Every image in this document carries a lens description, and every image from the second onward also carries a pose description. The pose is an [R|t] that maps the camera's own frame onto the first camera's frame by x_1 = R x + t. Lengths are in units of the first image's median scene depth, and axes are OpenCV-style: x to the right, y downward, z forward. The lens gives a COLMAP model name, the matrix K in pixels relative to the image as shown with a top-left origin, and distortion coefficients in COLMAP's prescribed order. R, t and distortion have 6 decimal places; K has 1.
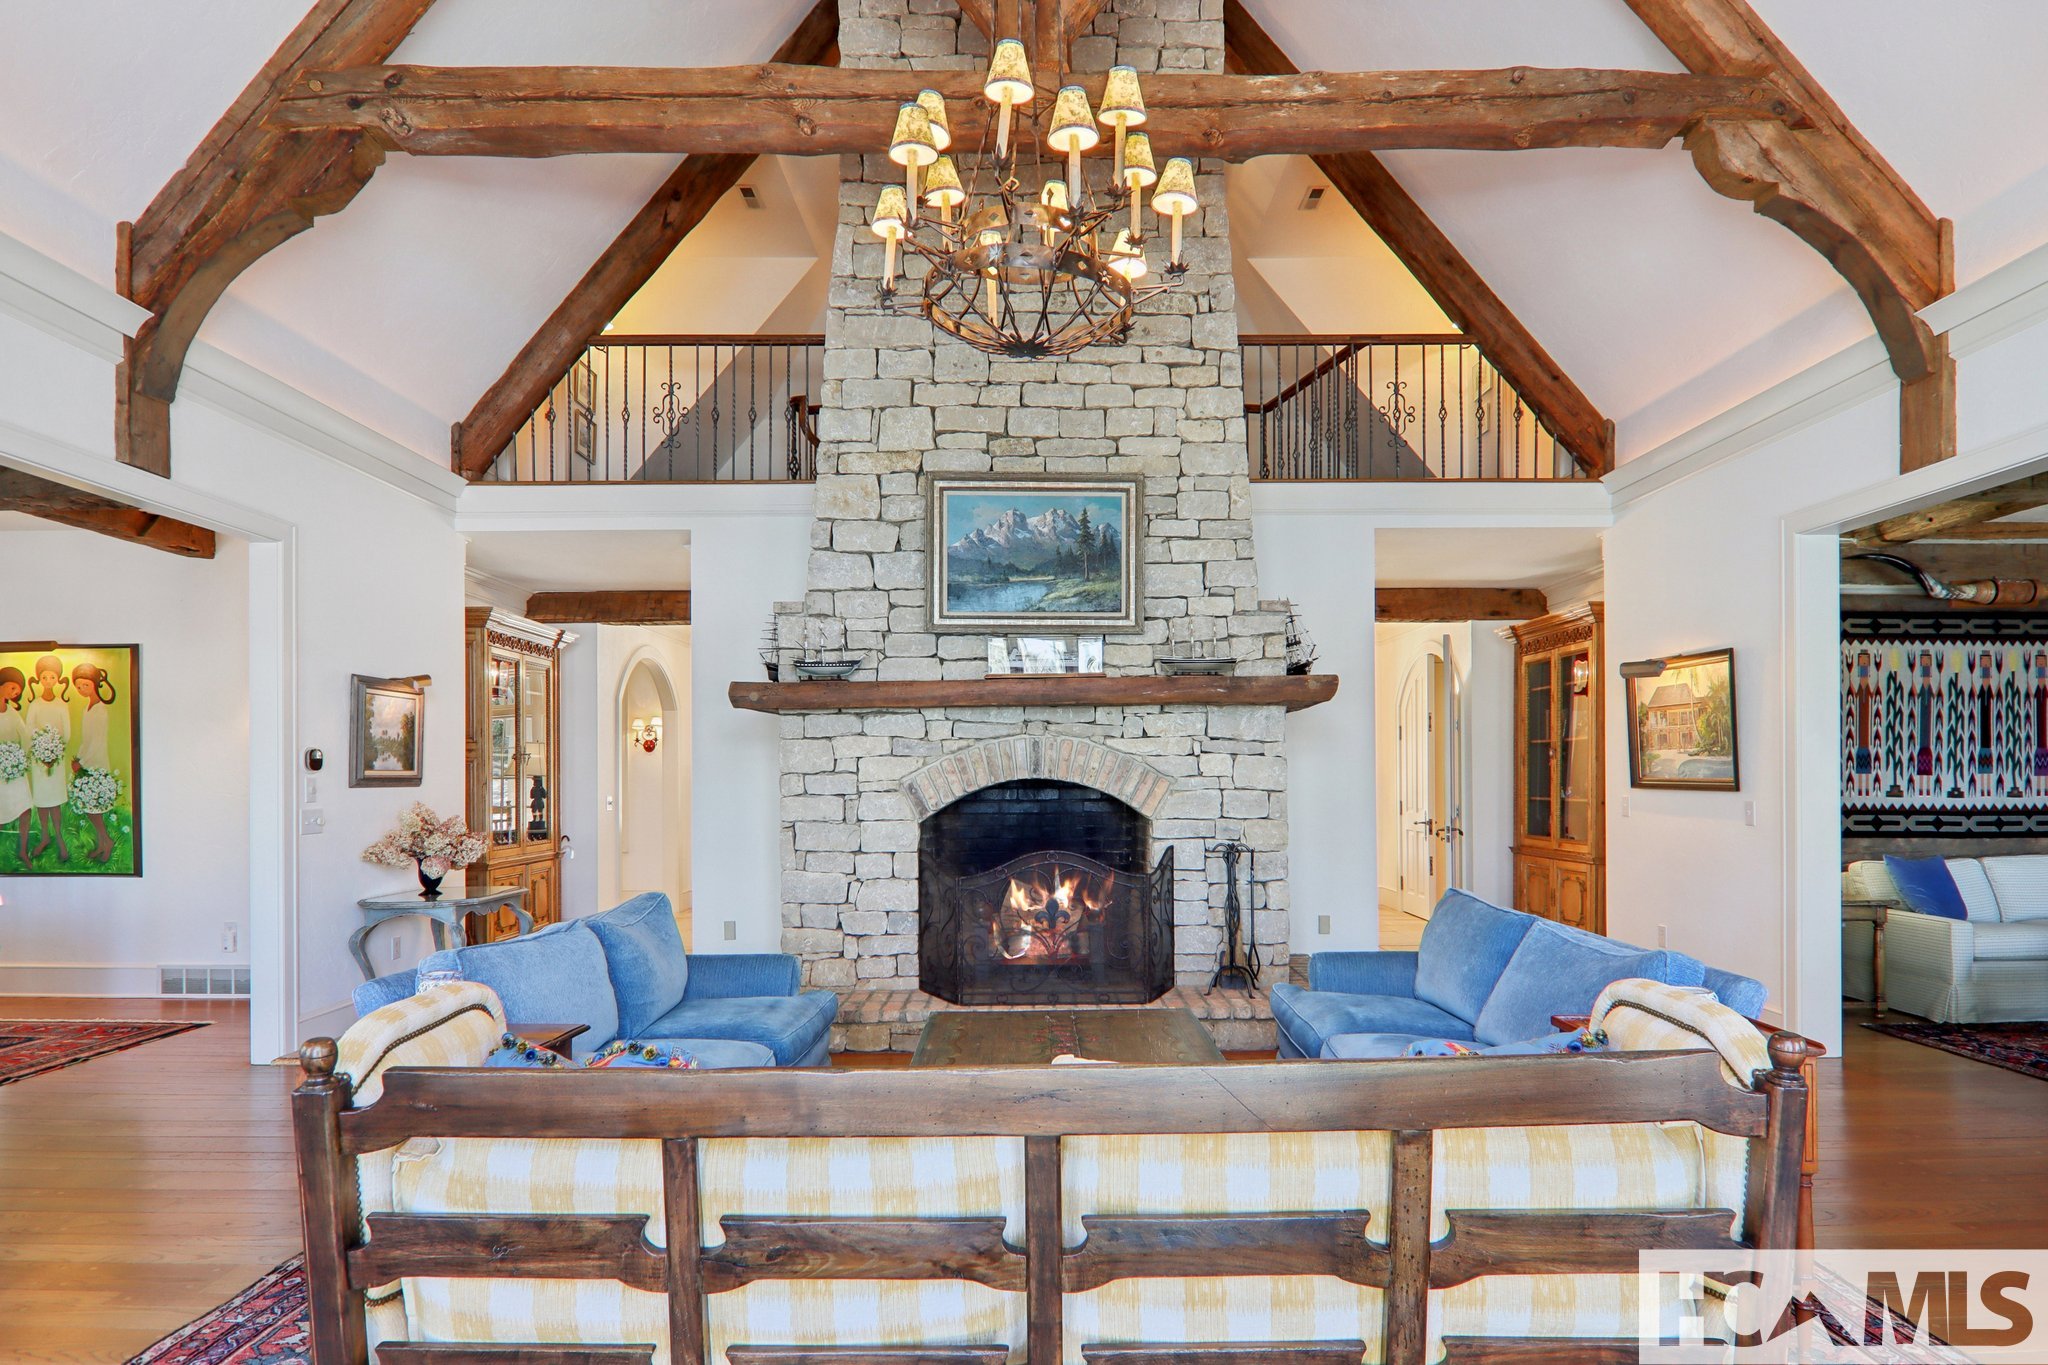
lens RADIAL K [[1193.6, 0, 1024.4], [0, 1193.6, 783.0], [0, 0, 1]] dist [0.035794, -0.016026]
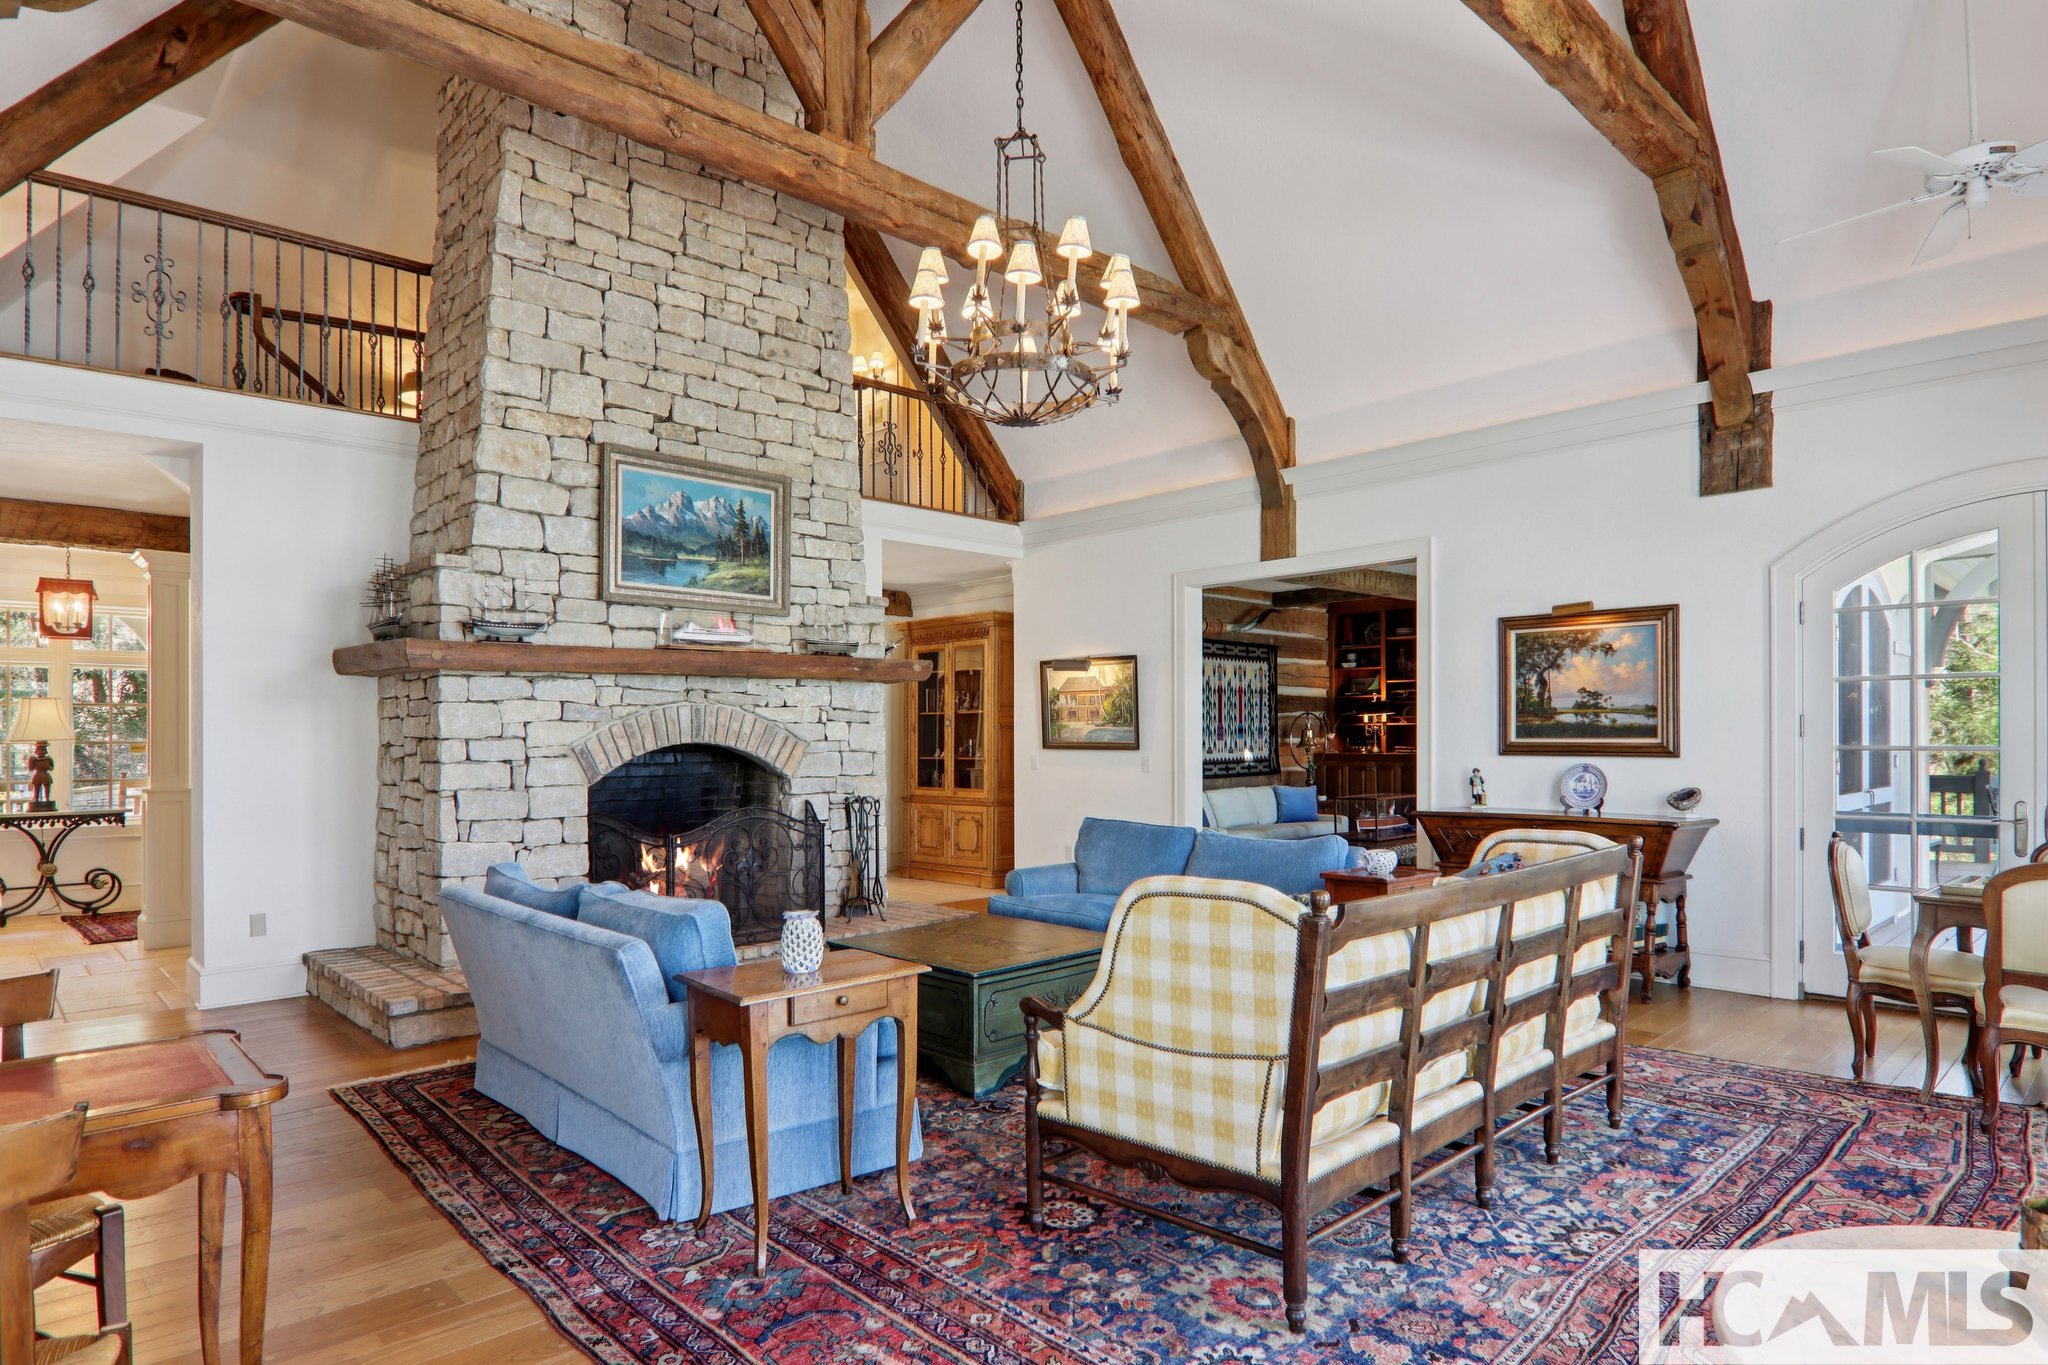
lens RADIAL K [[1162.4, 0, 1021.0], [0, 1162.4, 751.1], [0, 0, 1]] dist [0.034371, -0.016647]
pose [[0.738049, -0.007206, 0.674708, -0.487969], [0.004321, 0.999973, 0.005953, -0.001614], [-0.674733, -0.001478, 0.738061, 0.024308]]
